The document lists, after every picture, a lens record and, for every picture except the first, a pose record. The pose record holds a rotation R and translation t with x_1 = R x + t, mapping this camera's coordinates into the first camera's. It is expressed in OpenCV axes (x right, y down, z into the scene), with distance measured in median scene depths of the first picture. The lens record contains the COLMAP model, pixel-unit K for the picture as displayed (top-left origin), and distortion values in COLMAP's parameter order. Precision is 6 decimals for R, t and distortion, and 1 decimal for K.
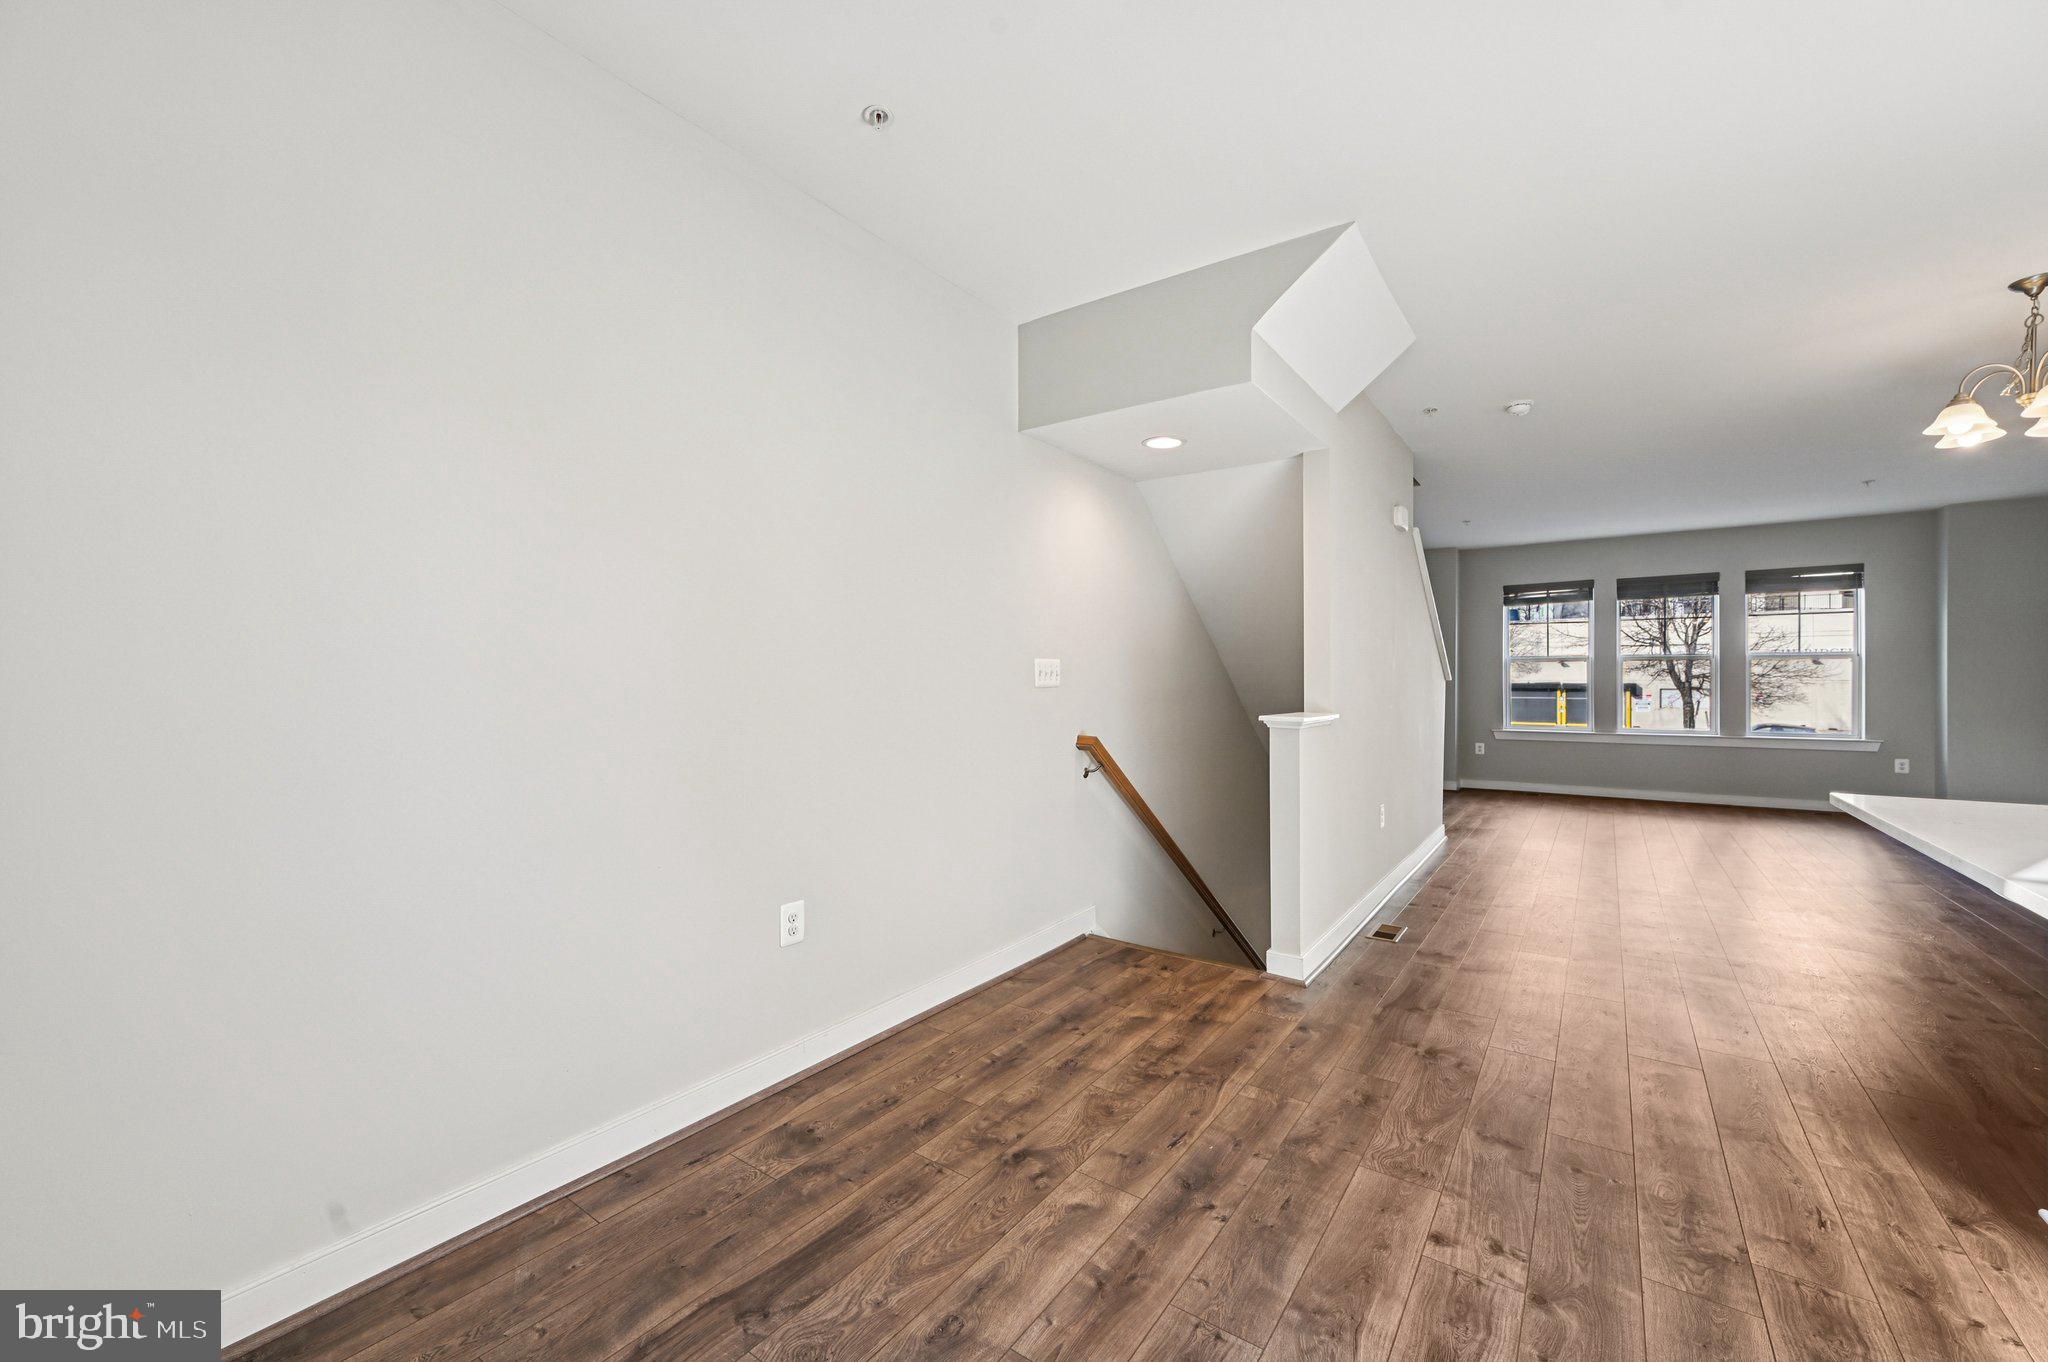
lens RADIAL K [[810.6, 0, 1024.0], [0, 810.6, 681.0], [0, 0, 1]] dist [-0.001888, 0.000871]
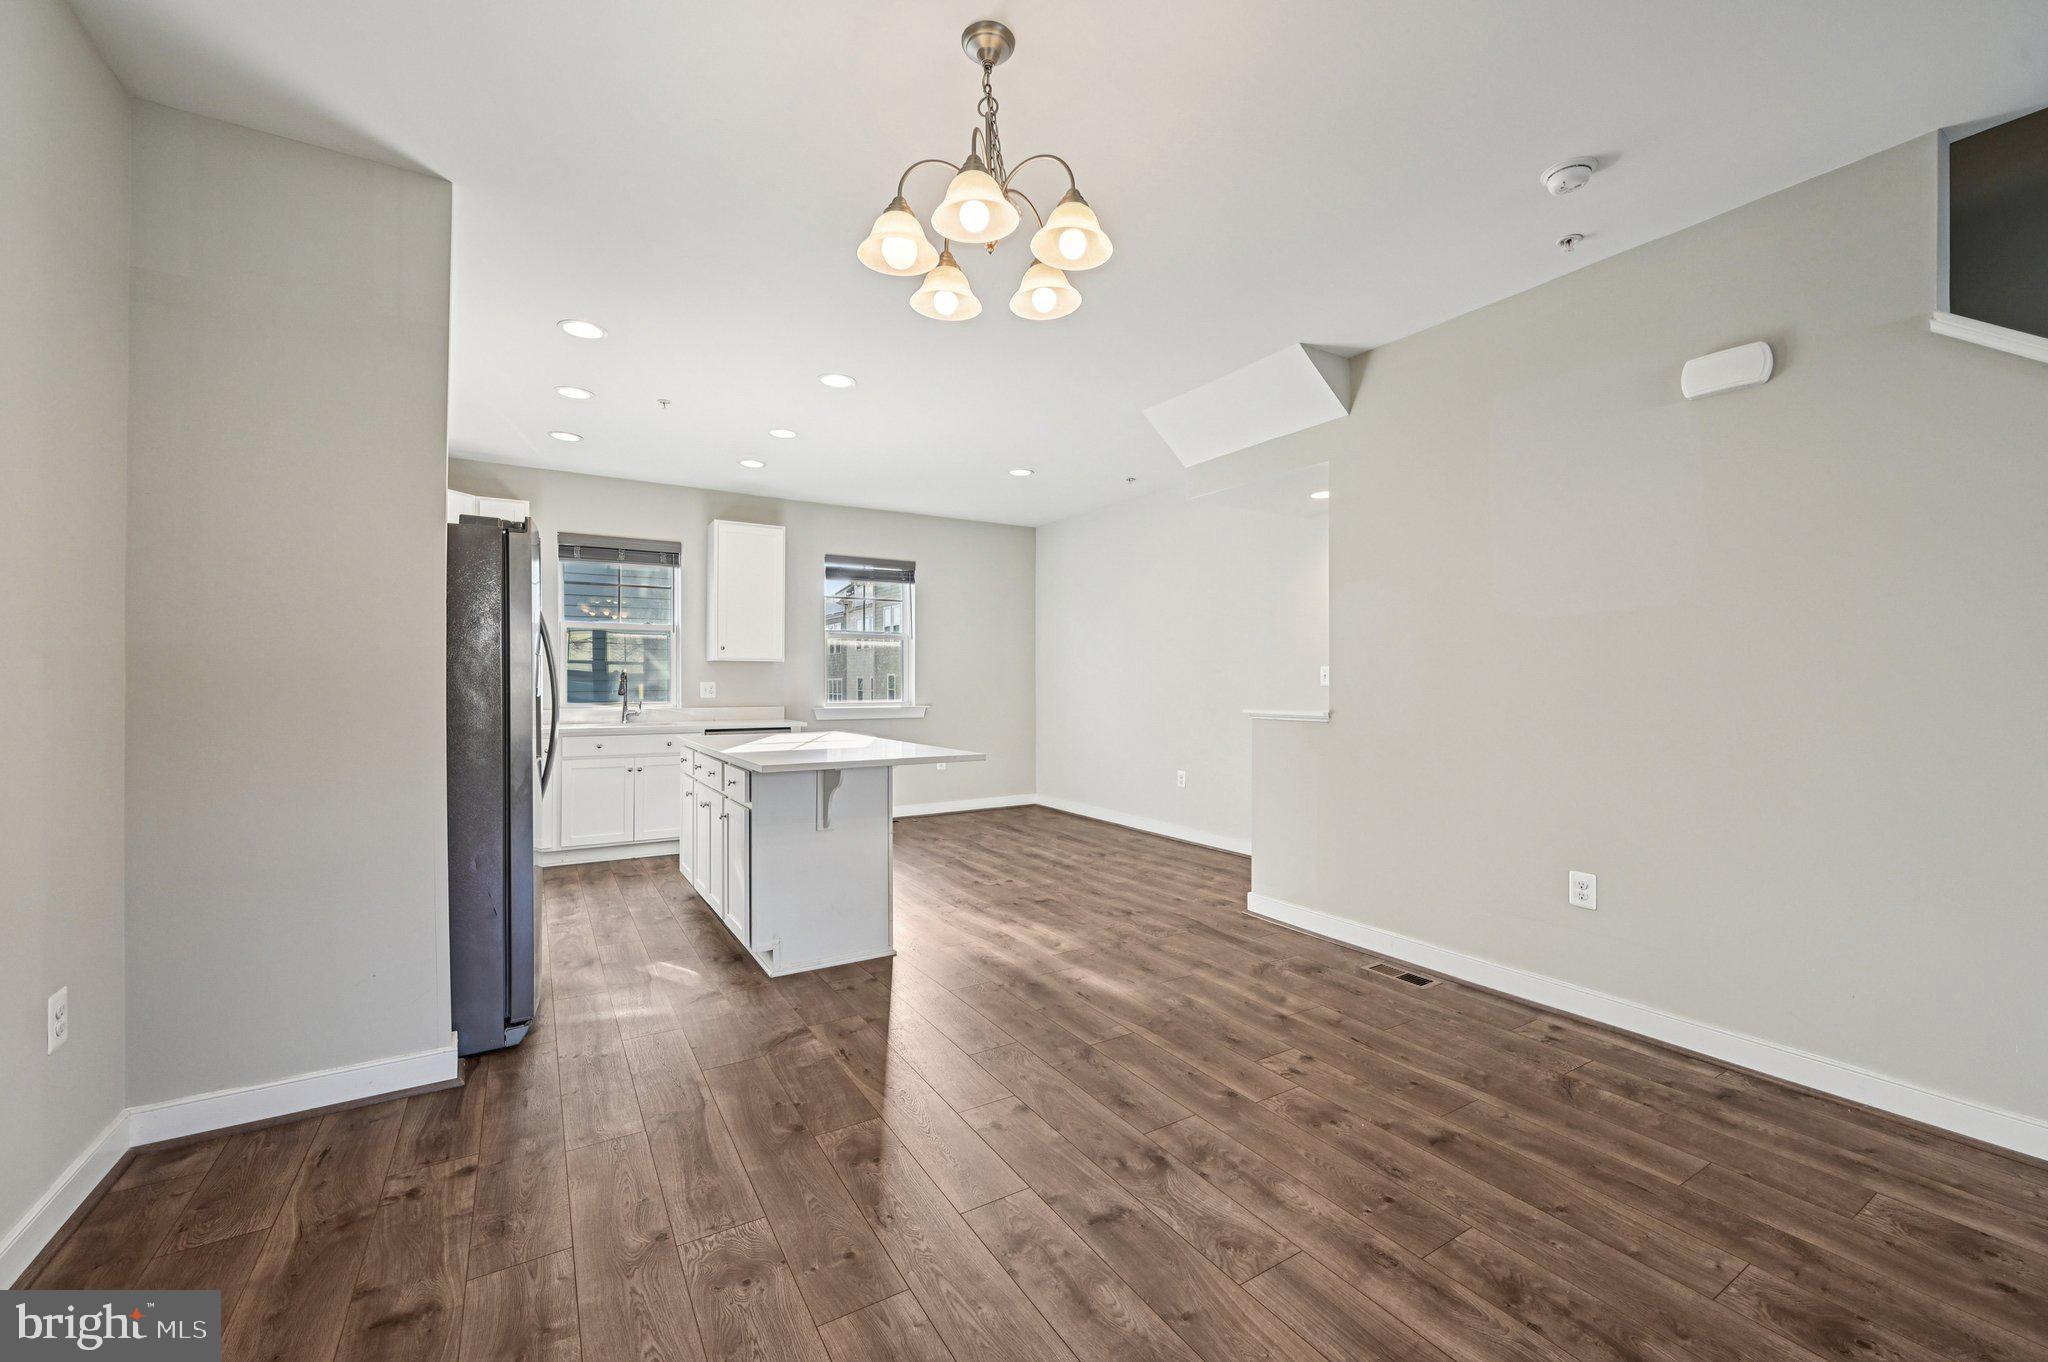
lens RADIAL K [[815.9, 0, 1034.2], [0, 815.9, 679.4], [0, 0, 1]] dist [0.000373, -0.000199]
pose [[-0.385425, -0.002317, -0.922736, 1.658957], [0.002089, 0.999992, -0.003384, 0.000498], [0.922737, -0.003232, -0.385417, 1.164289]]
